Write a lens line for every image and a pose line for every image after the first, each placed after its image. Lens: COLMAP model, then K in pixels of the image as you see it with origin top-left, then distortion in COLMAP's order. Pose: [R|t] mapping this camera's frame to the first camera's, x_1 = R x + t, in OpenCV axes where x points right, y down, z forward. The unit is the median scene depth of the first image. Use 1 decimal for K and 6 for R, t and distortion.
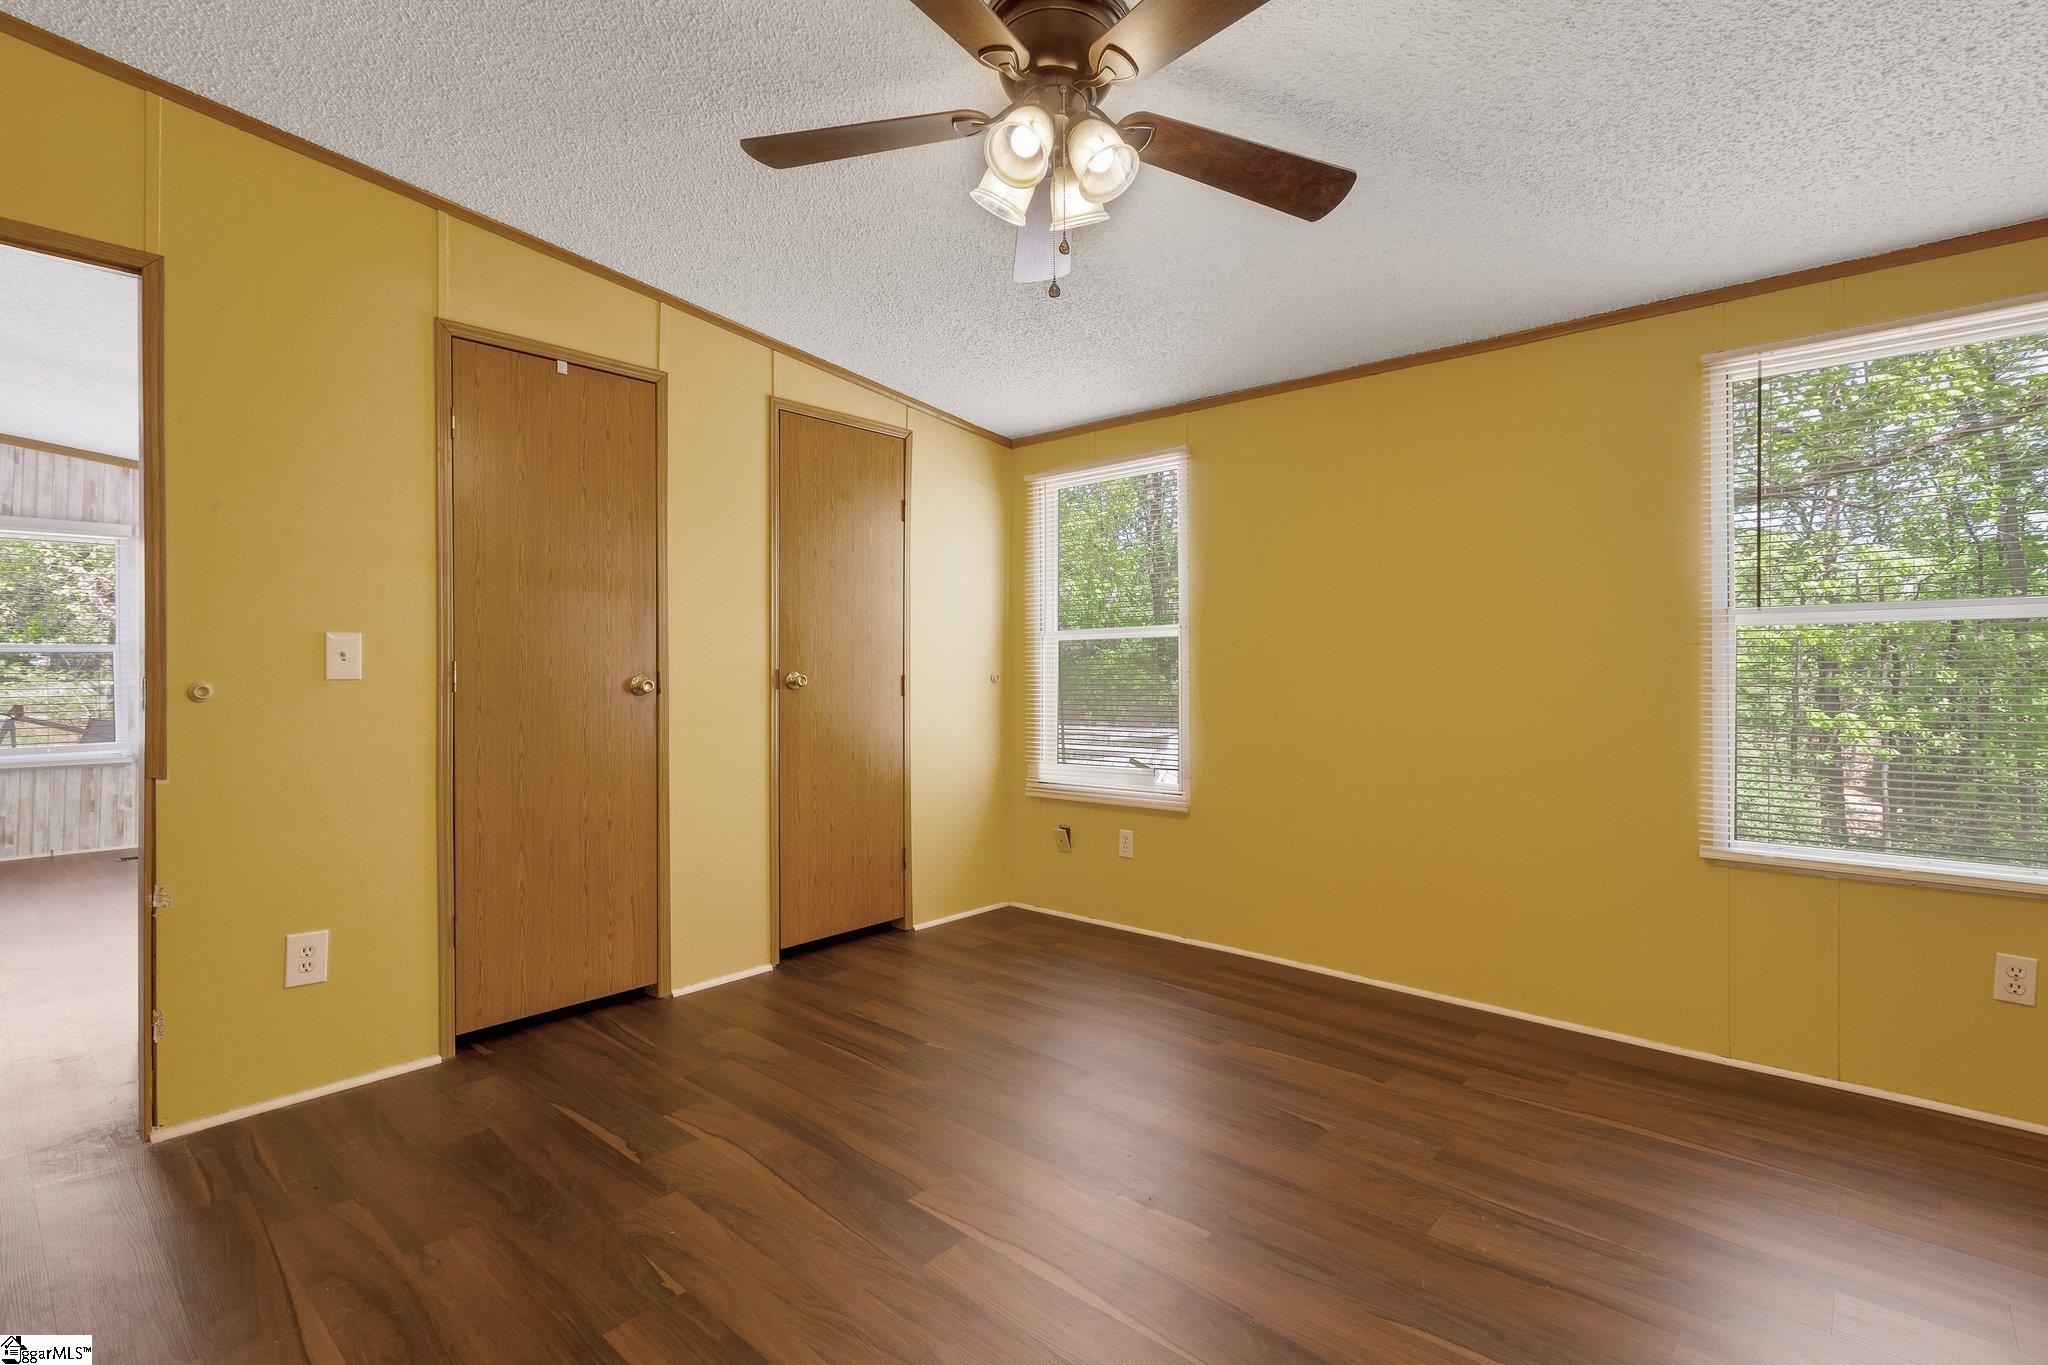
lens RADIAL K [[937.3, 0, 1027.3], [0, 937.3, 684.6], [0, 0, 1]] dist [0.001310, -0.000708]
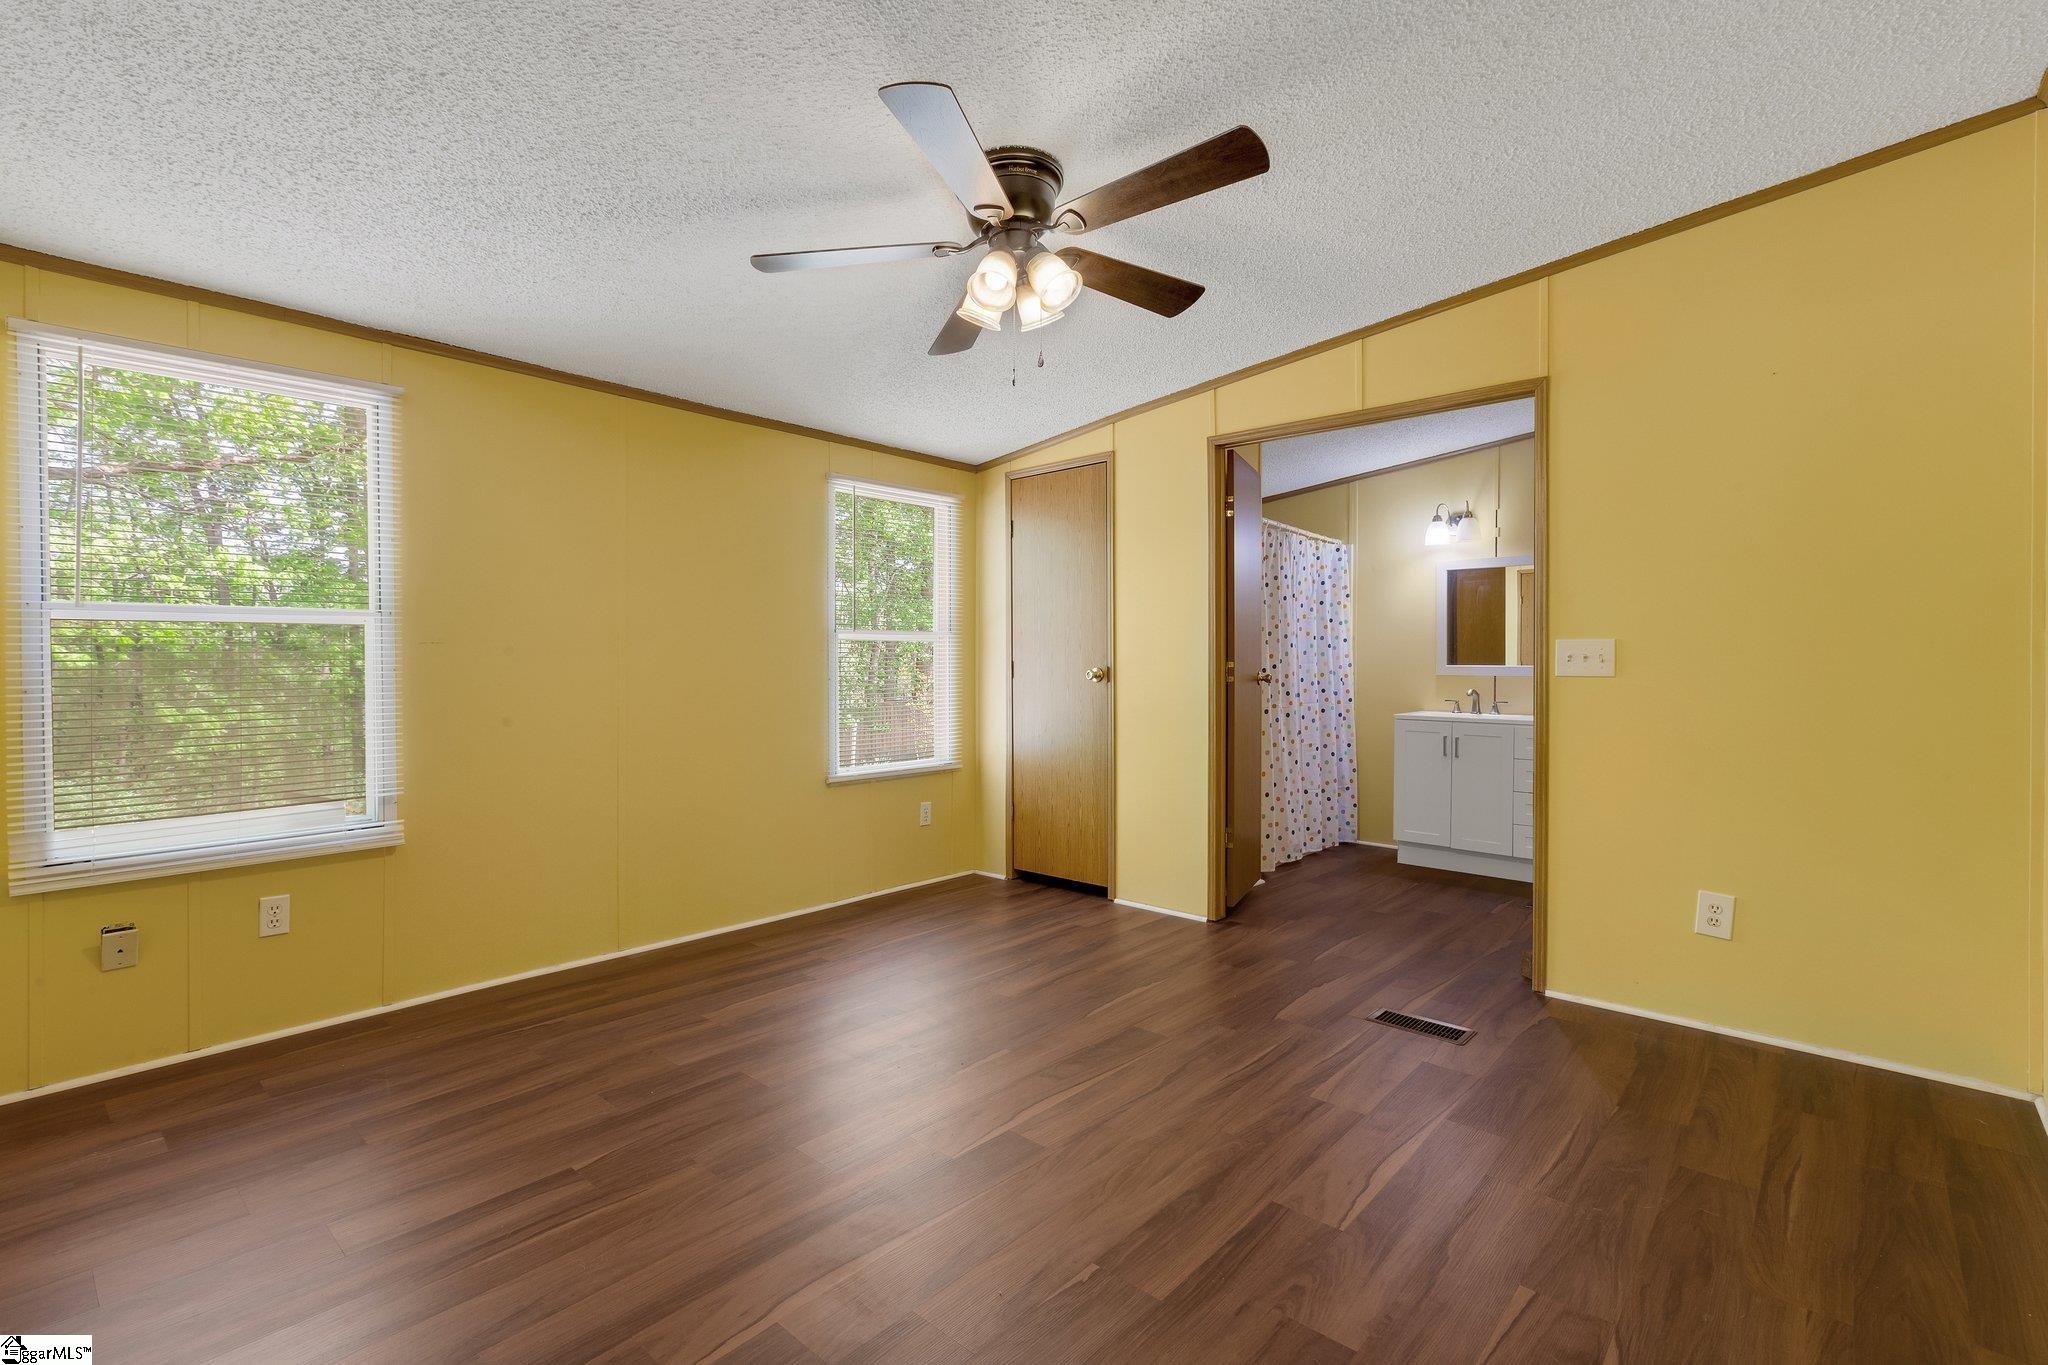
lens RADIAL K [[937.3, 0, 987.5], [0, 937.3, 668.1], [0, 0, 1]] dist [0.001310, -0.000708]
pose [[0.038254, -0.005834, 0.999251, -0.705330], [0.018804, 0.999810, 0.005118, -0.011404], [-0.999091, 0.018594, 0.038357, 0.533958]]
